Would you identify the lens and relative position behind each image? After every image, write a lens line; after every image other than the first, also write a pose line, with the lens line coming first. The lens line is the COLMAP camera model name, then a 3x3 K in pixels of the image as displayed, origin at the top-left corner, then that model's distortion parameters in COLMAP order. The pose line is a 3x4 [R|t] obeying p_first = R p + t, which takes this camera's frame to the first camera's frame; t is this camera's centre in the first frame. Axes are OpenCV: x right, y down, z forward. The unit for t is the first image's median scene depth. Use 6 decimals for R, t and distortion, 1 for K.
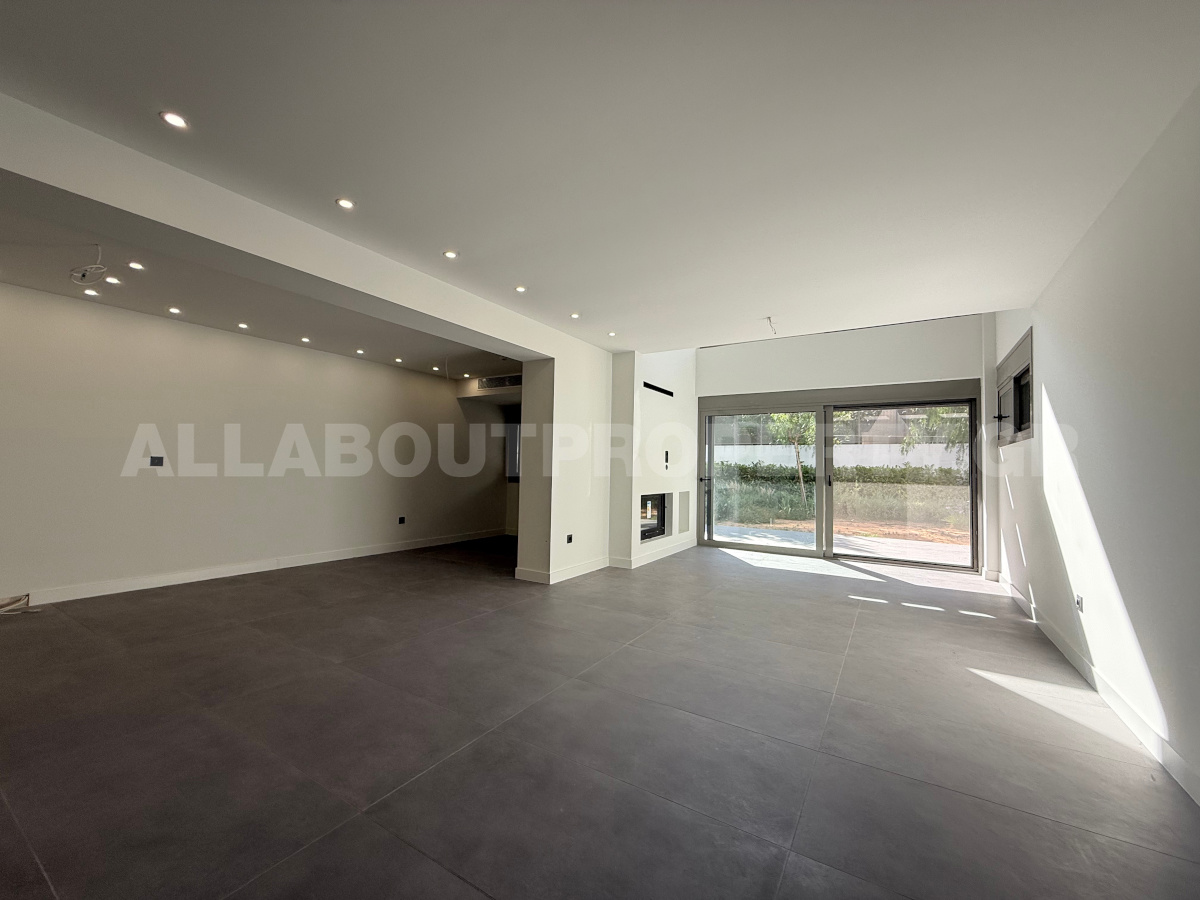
lens RADIAL K [[477.9, 0, 600.0], [0, 477.9, 450.0], [0, 0, 1]] dist [0.000319, -0.000068]
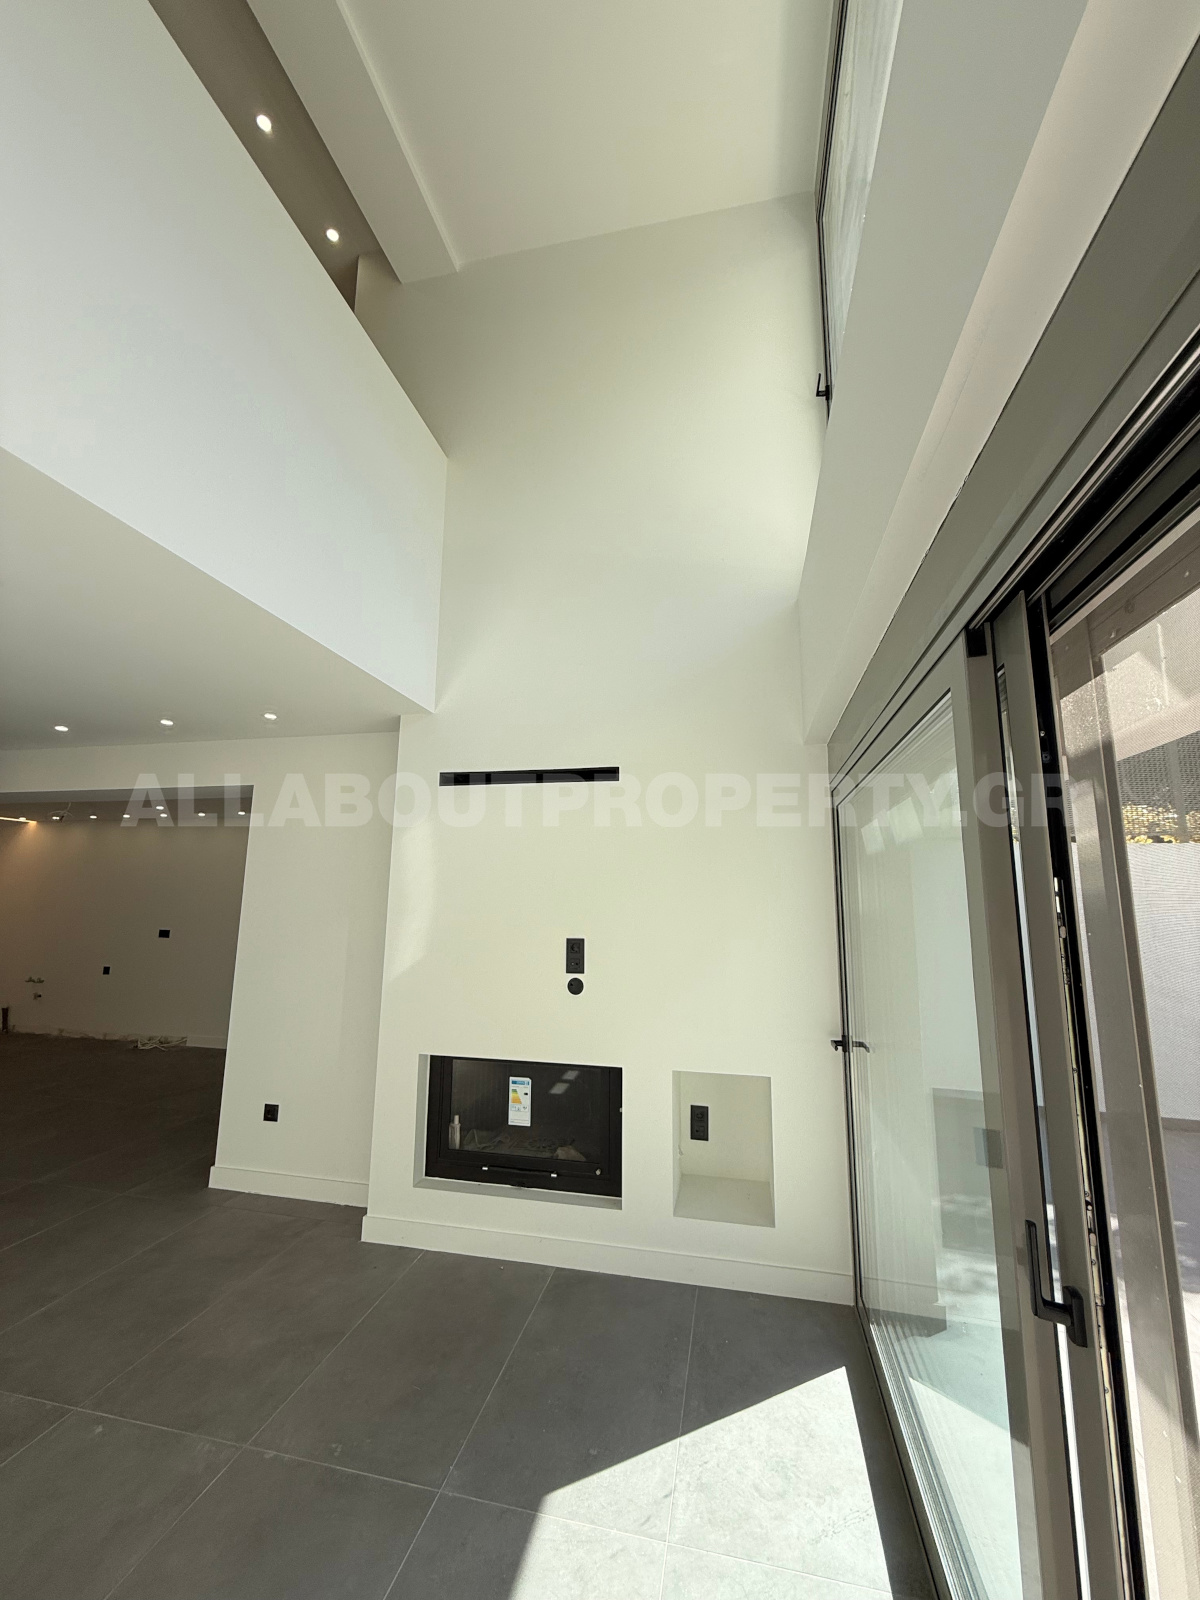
lens RADIAL K [[637.2, 0, 600.0], [0, 637.2, 800.0], [0, 0, 1]] dist [0.000319, -0.000068]
pose [[0.336759, -0.163564, -0.927276, 0.633916], [0.031147, 0.986193, -0.162645, -0.023226], [0.941076, 0.025890, 0.337204, 0.907503]]
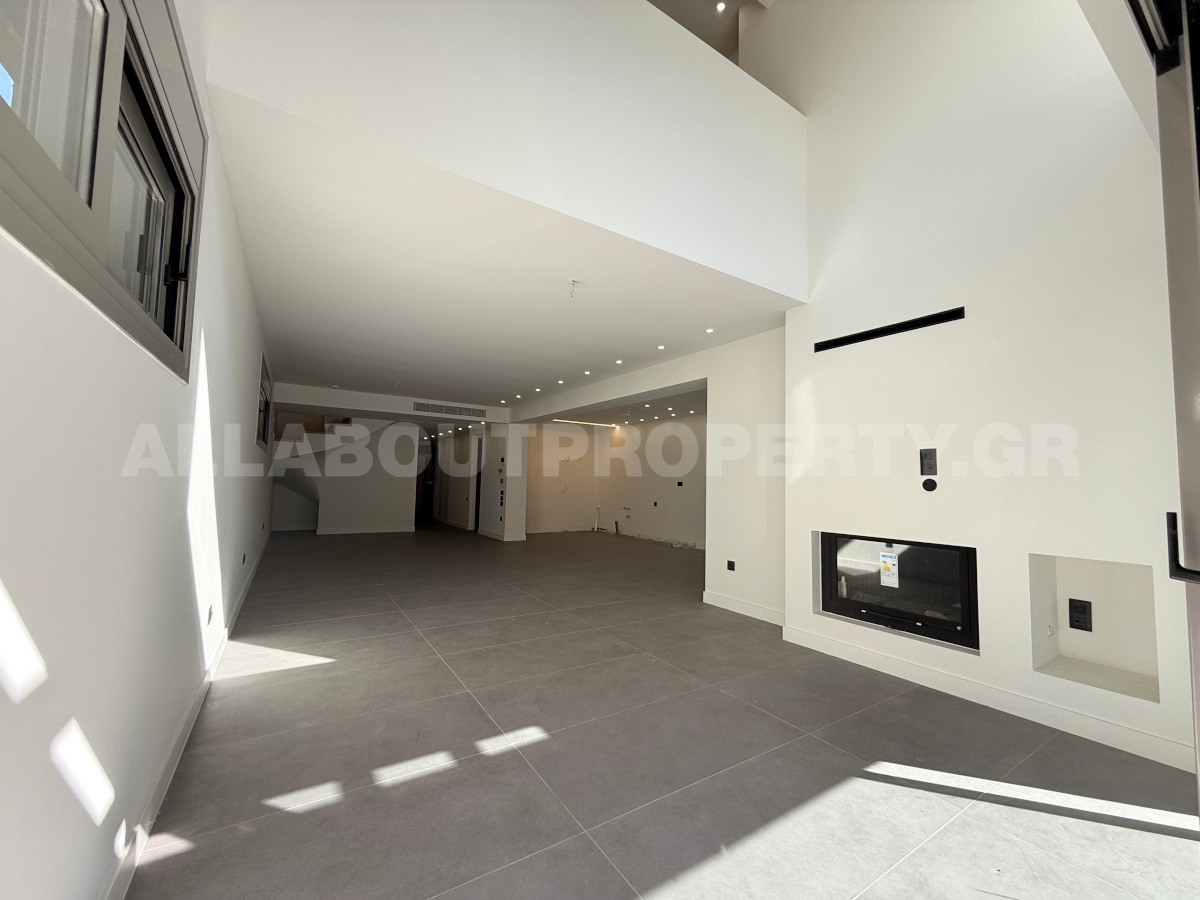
lens RADIAL K [[477.9, 0, 600.0], [0, 477.9, 450.0], [0, 0, 1]] dist [0.000319, -0.000068]
pose [[-0.420649, -0.090147, -0.902734, 0.718147], [0.005002, 0.994805, -0.101672, 0.050019], [0.907210, -0.047284, -0.418013, 0.962352]]
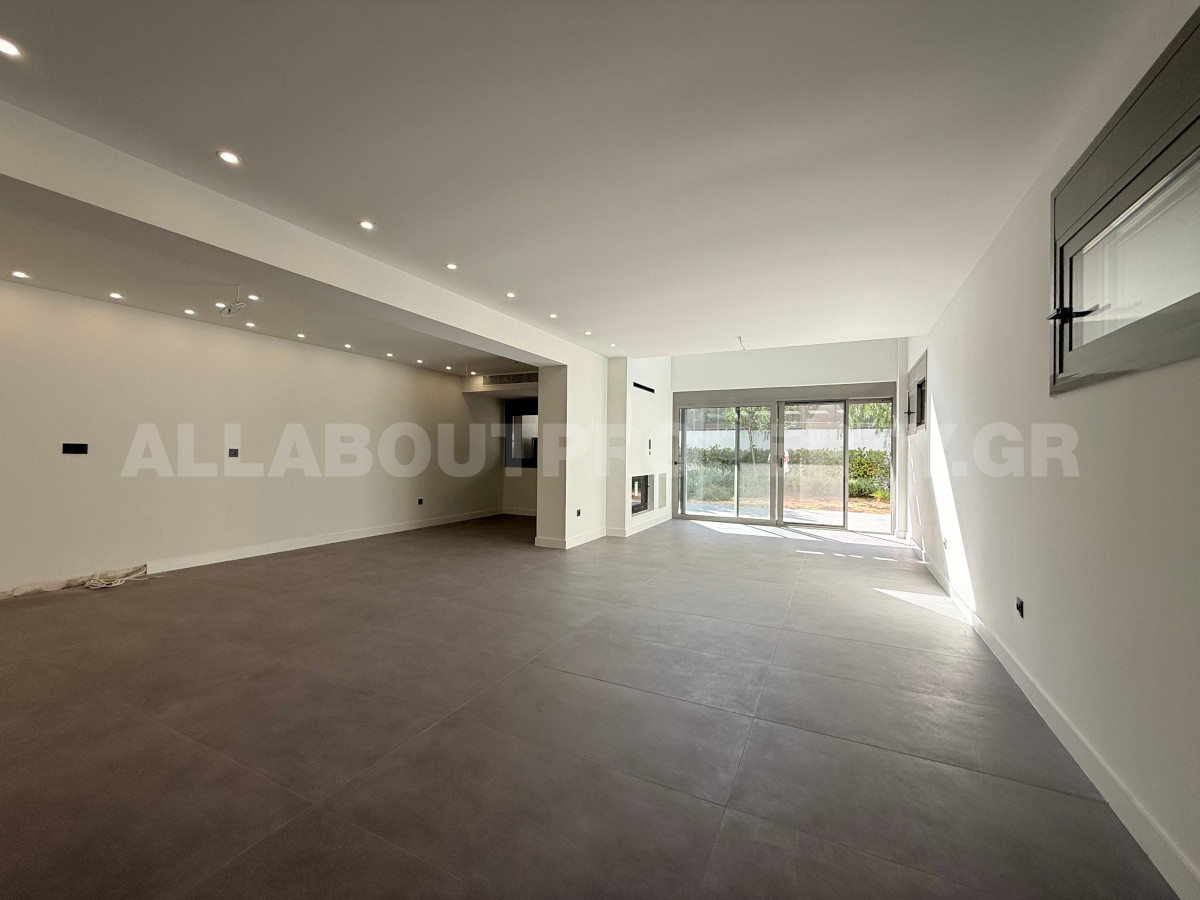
lens RADIAL K [[477.9, 0, 600.0], [0, 477.9, 450.0], [0, 0, 1]] dist [0.000319, -0.000068]
pose [[0.995343, -0.007920, 0.096070, -0.103749], [0.004545, 0.999367, 0.035294, -0.014888], [-0.096289, -0.034693, 0.994749, -0.180112]]
